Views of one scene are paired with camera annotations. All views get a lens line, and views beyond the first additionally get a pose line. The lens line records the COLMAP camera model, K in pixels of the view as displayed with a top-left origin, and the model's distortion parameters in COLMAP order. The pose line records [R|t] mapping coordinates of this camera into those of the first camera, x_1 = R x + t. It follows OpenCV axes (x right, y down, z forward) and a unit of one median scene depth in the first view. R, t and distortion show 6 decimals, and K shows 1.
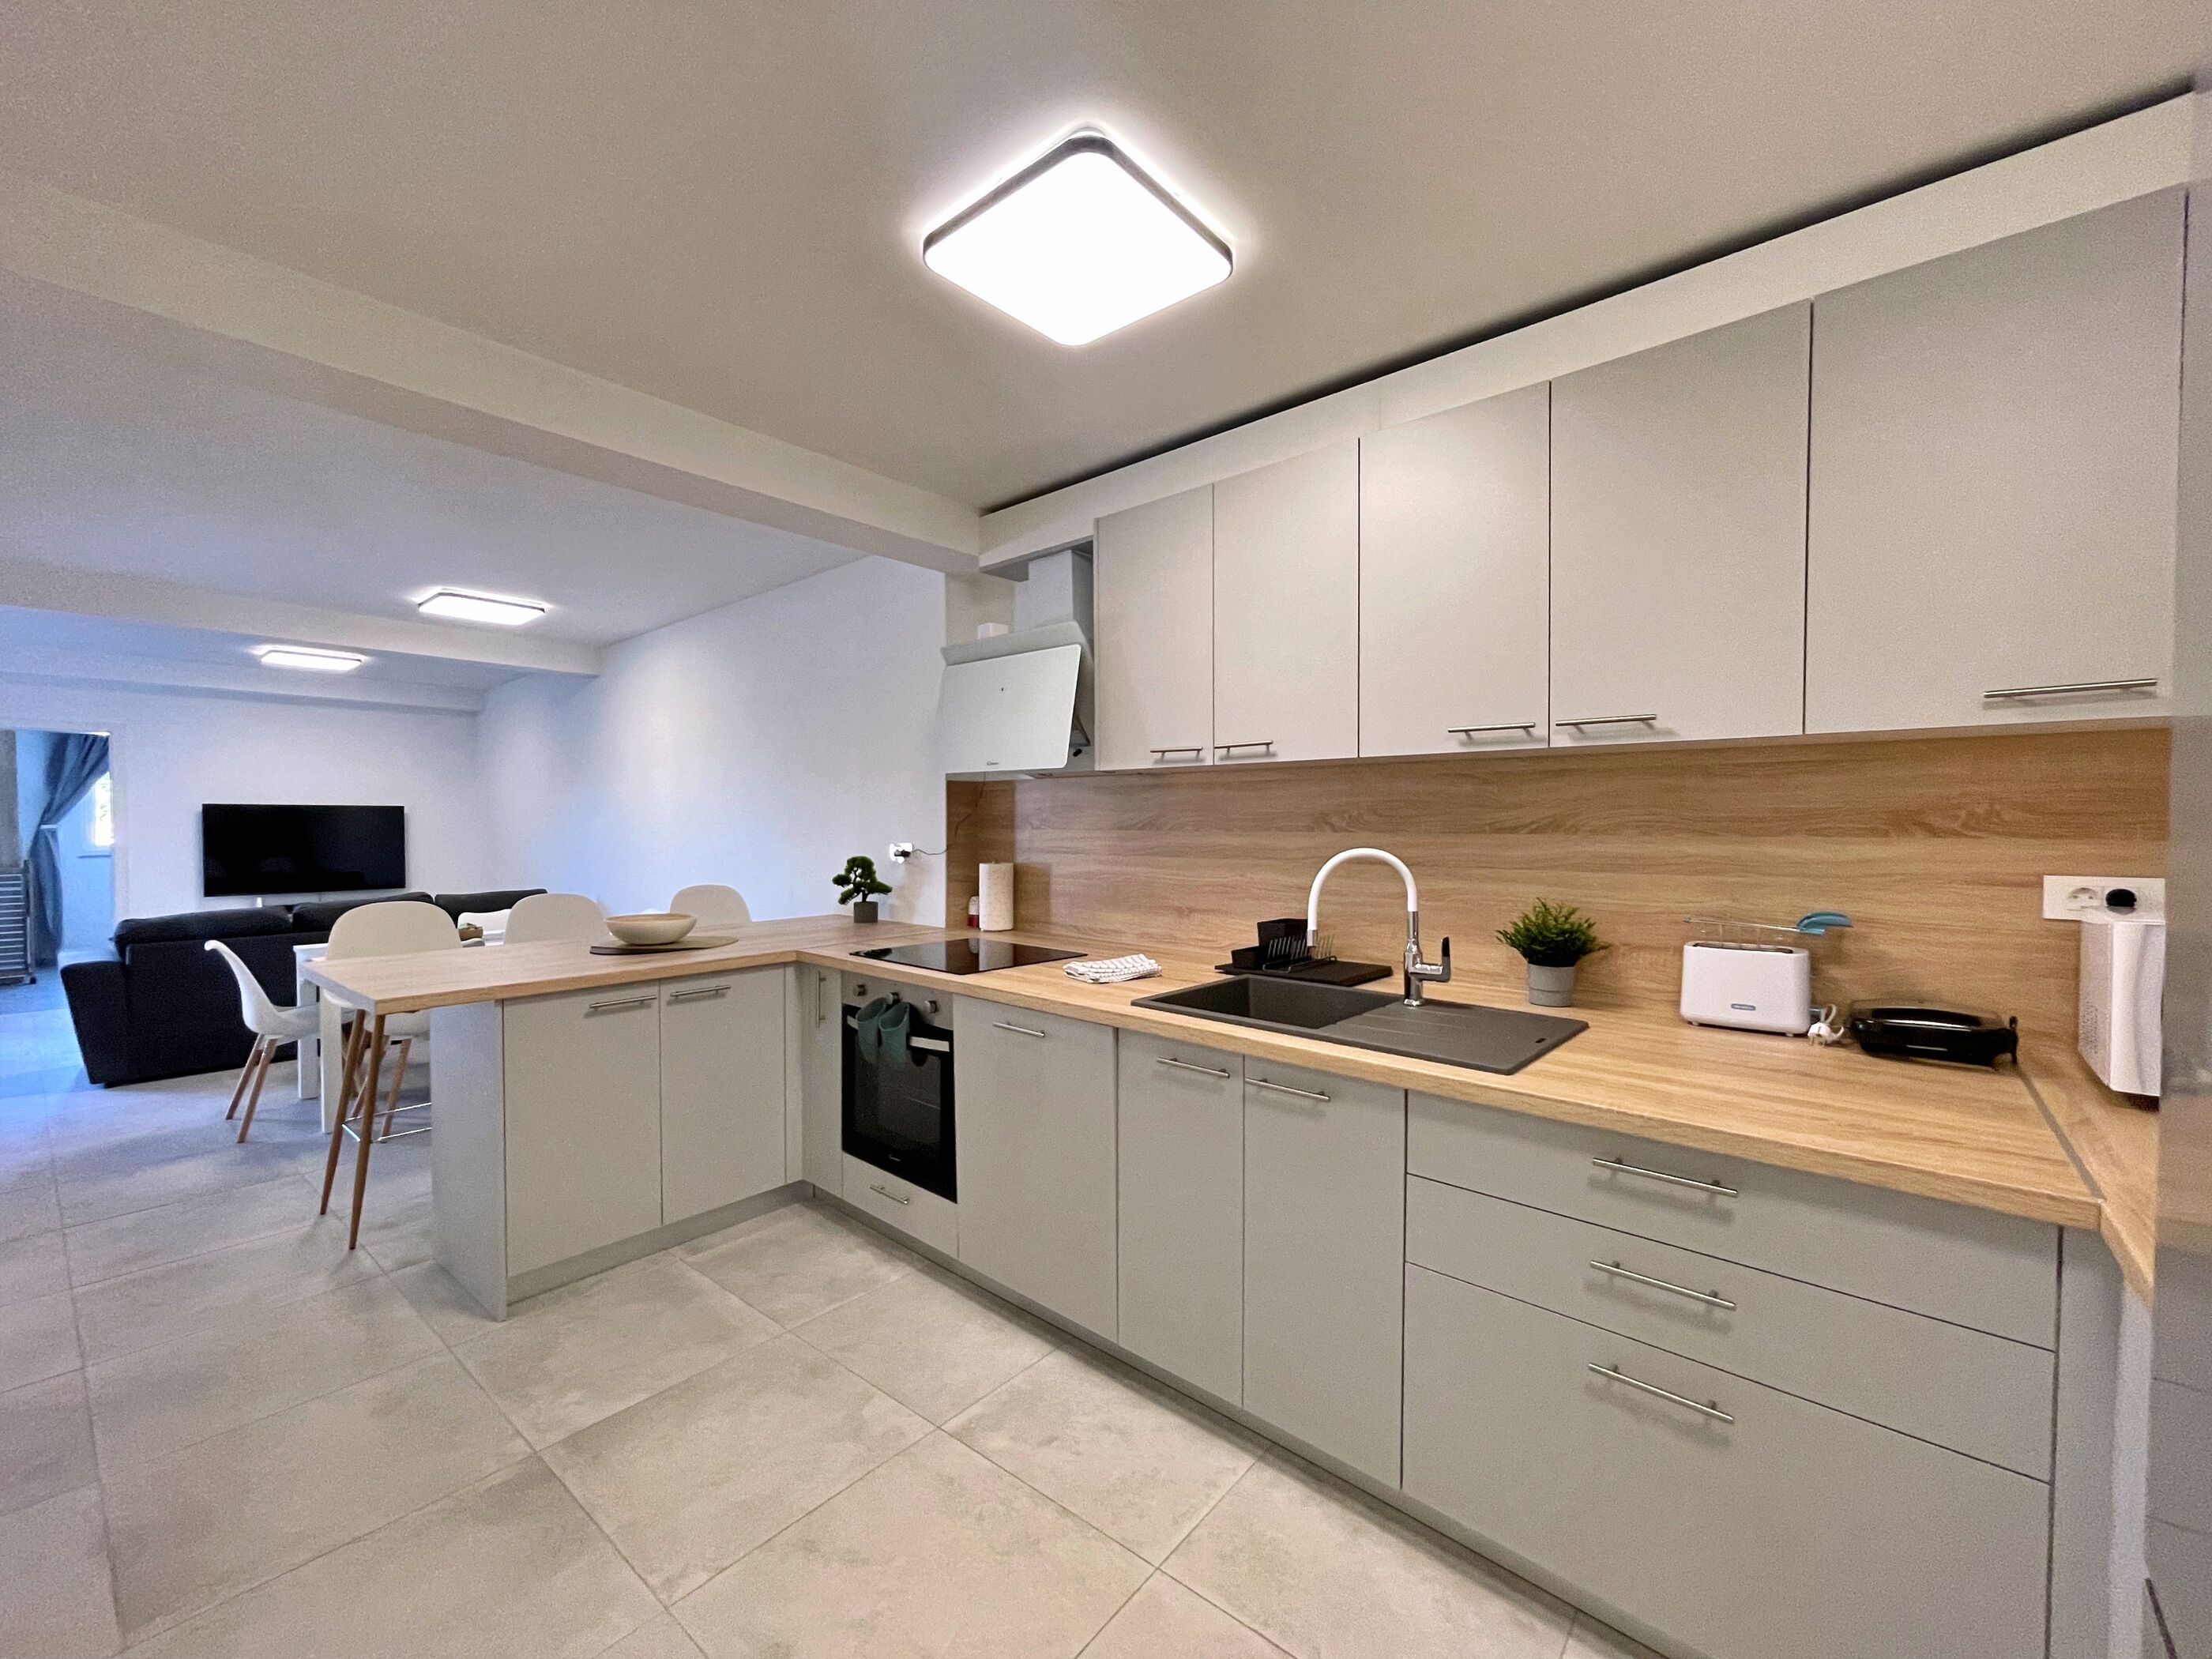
lens RADIAL K [[890.3, 0, 1099.2], [0, 890.3, 845.4], [0, 0, 1]] dist [-0.003893, 0.003337]
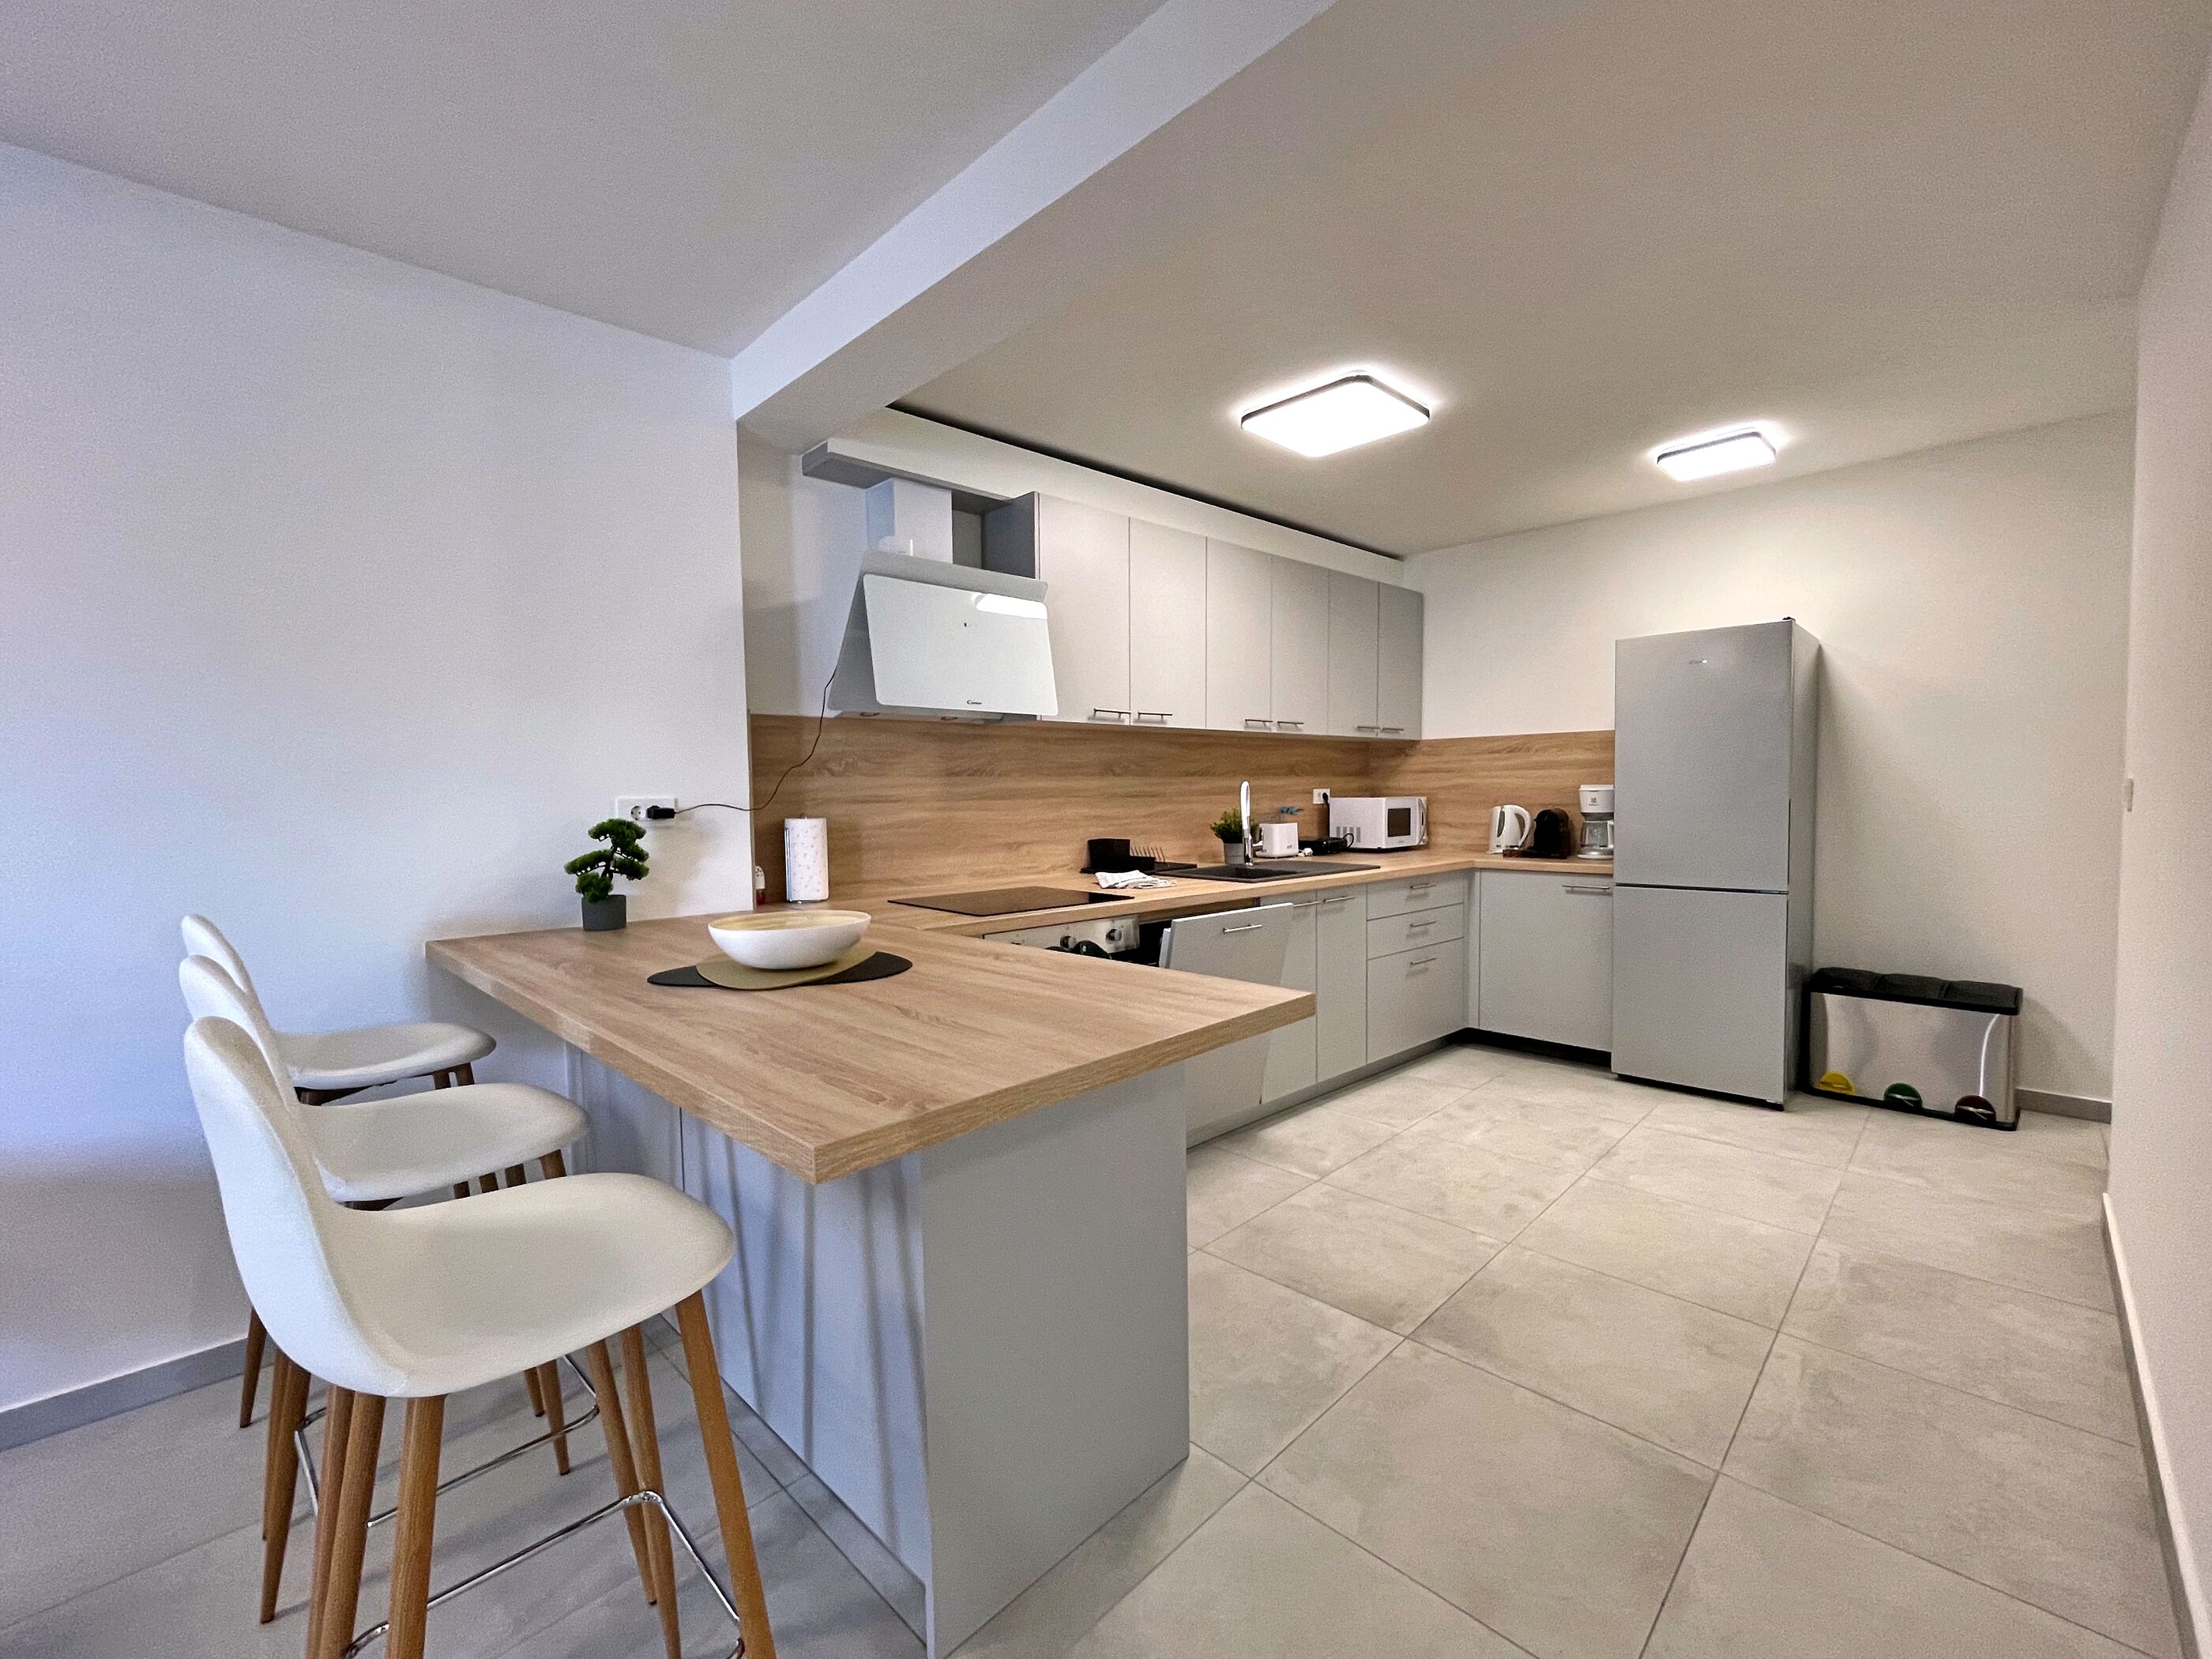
lens RADIAL K [[925.0, 0, 1098.5], [0, 925.0, 837.8], [0, 0, 1]] dist [0.007418, -0.000006]
pose [[0.095725, -0.049809, 0.994161, -1.165359], [0.042990, 0.998022, 0.045863, 0.013328], [-0.994479, 0.038349, 0.097677, 0.826663]]
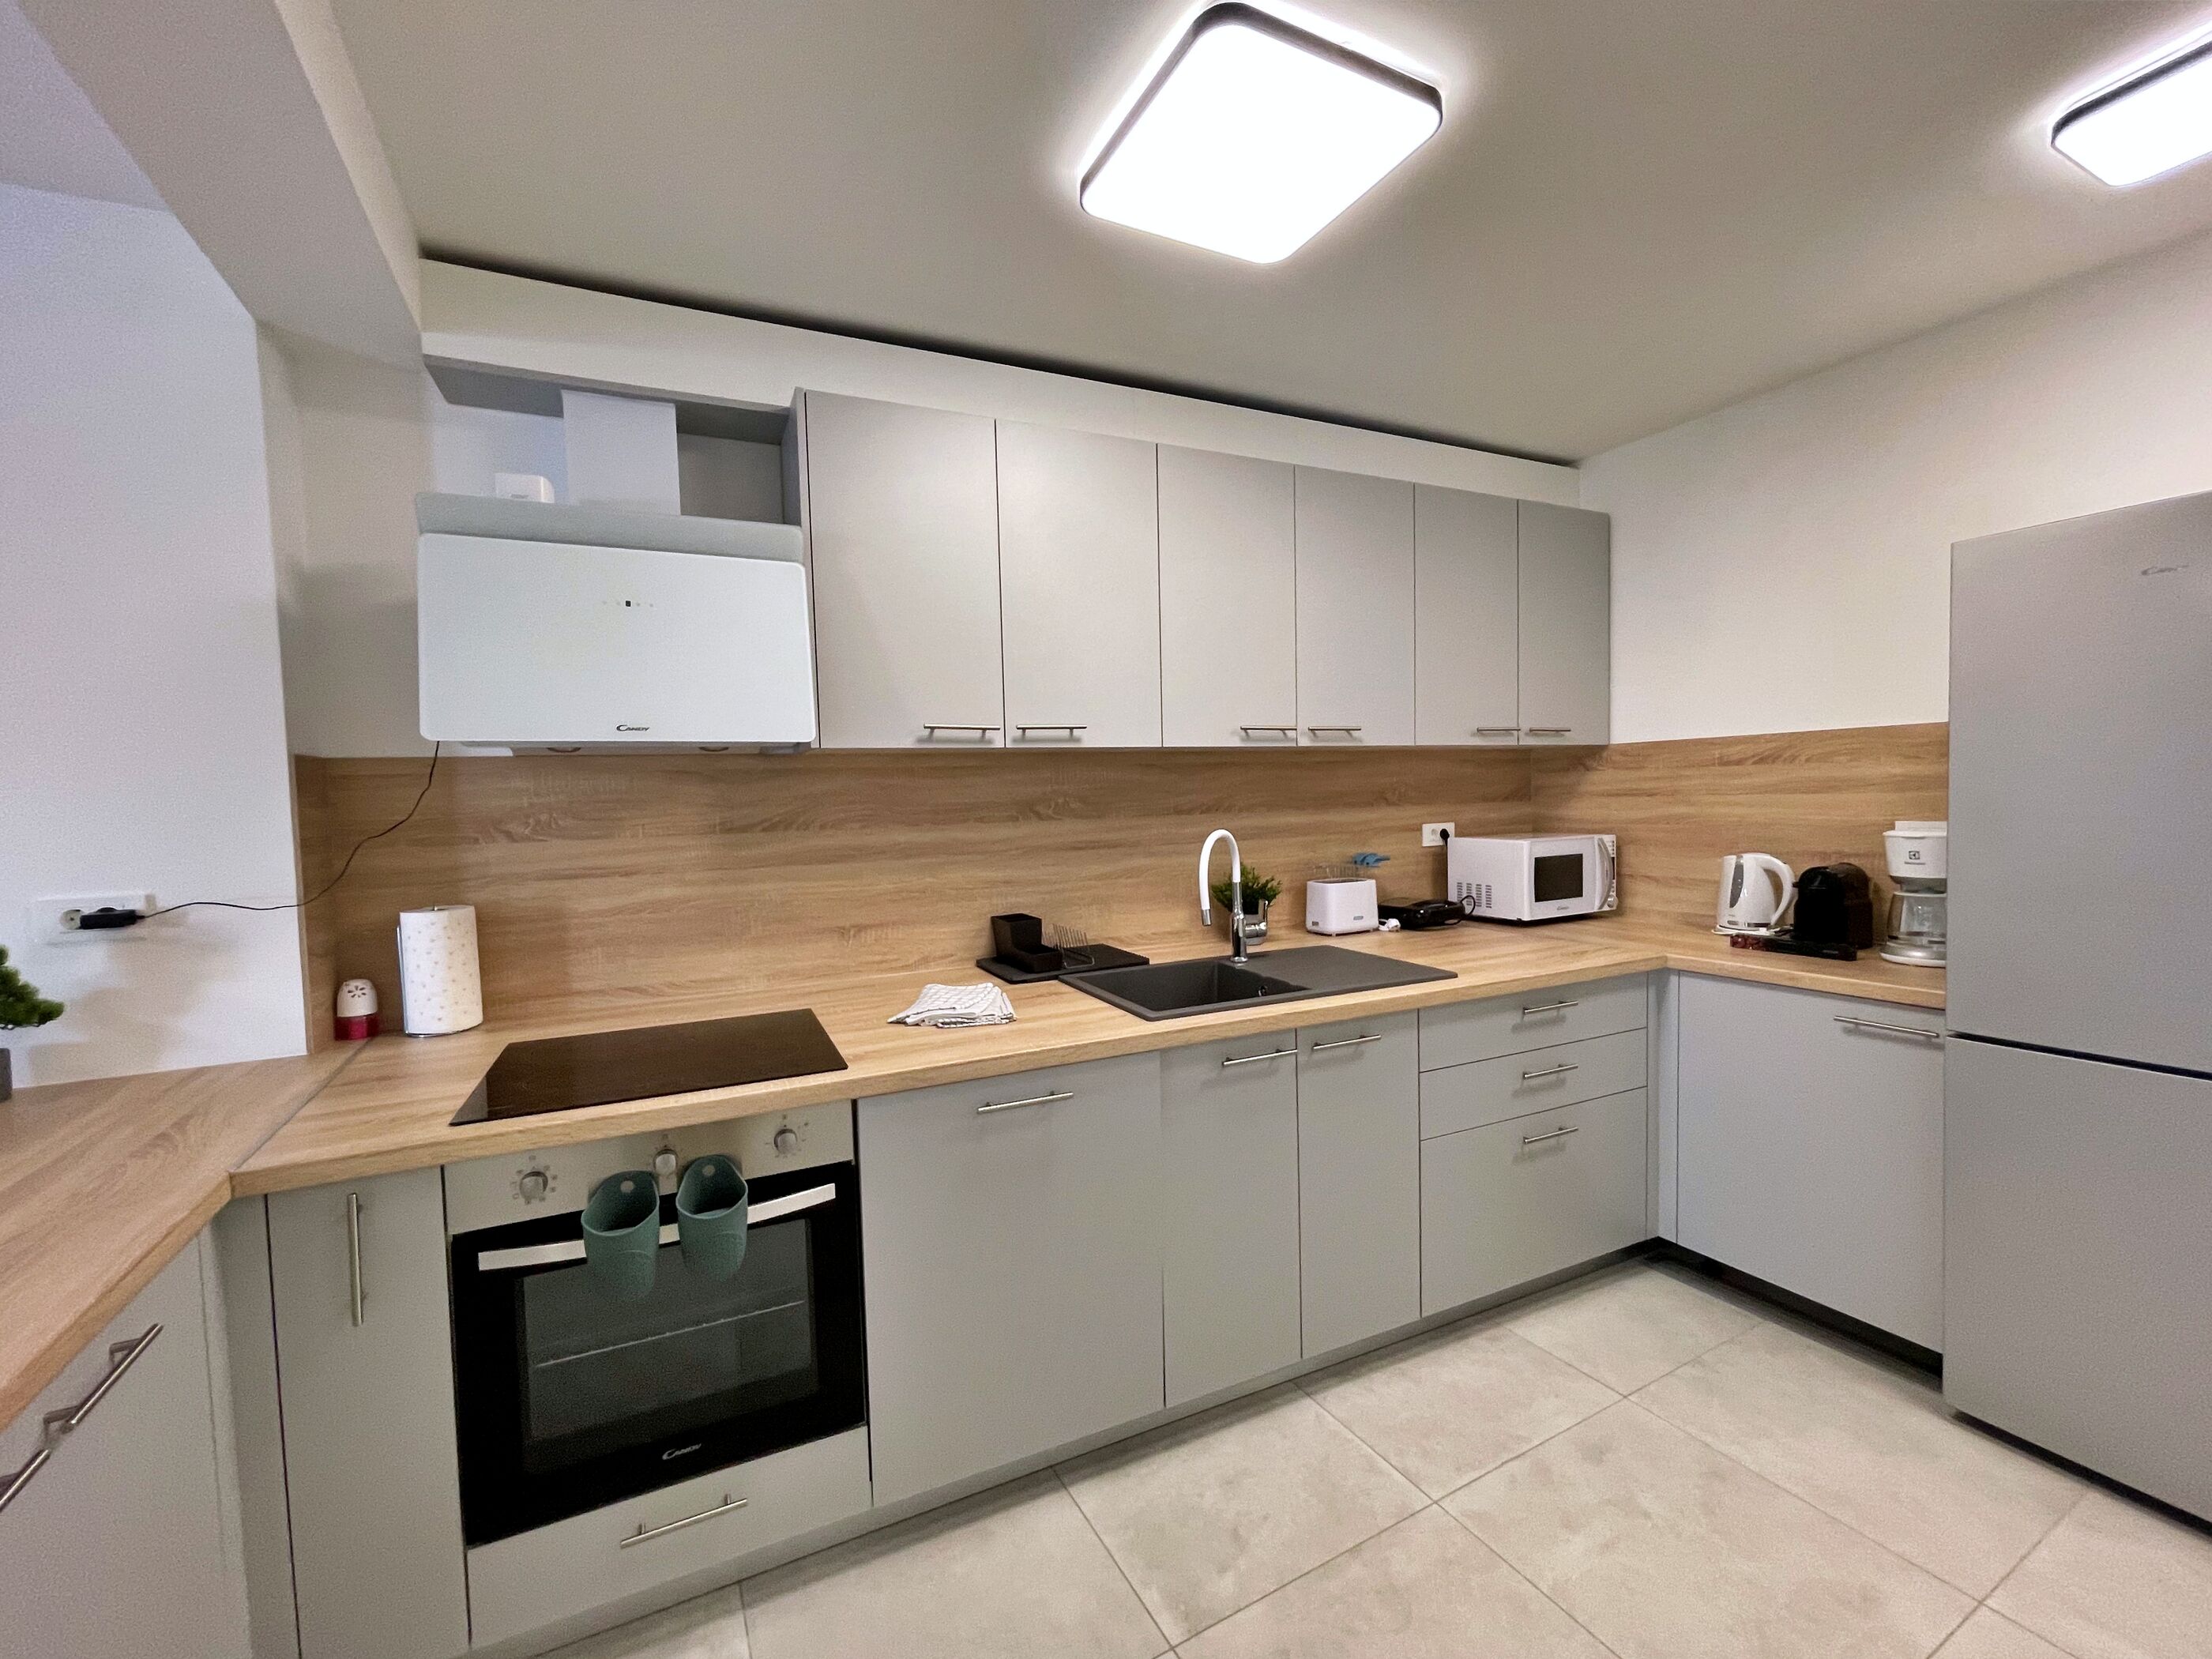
lens RADIAL K [[925.3, 0, 1099.0], [0, 925.3, 837.6], [0, 0, 1]] dist [0.000879, 0.000201]
pose [[0.384648, -0.050964, 0.921655, -0.605327], [0.055832, 0.997931, 0.031881, -0.023775], [-0.921373, 0.039195, 0.386697, 0.514186]]
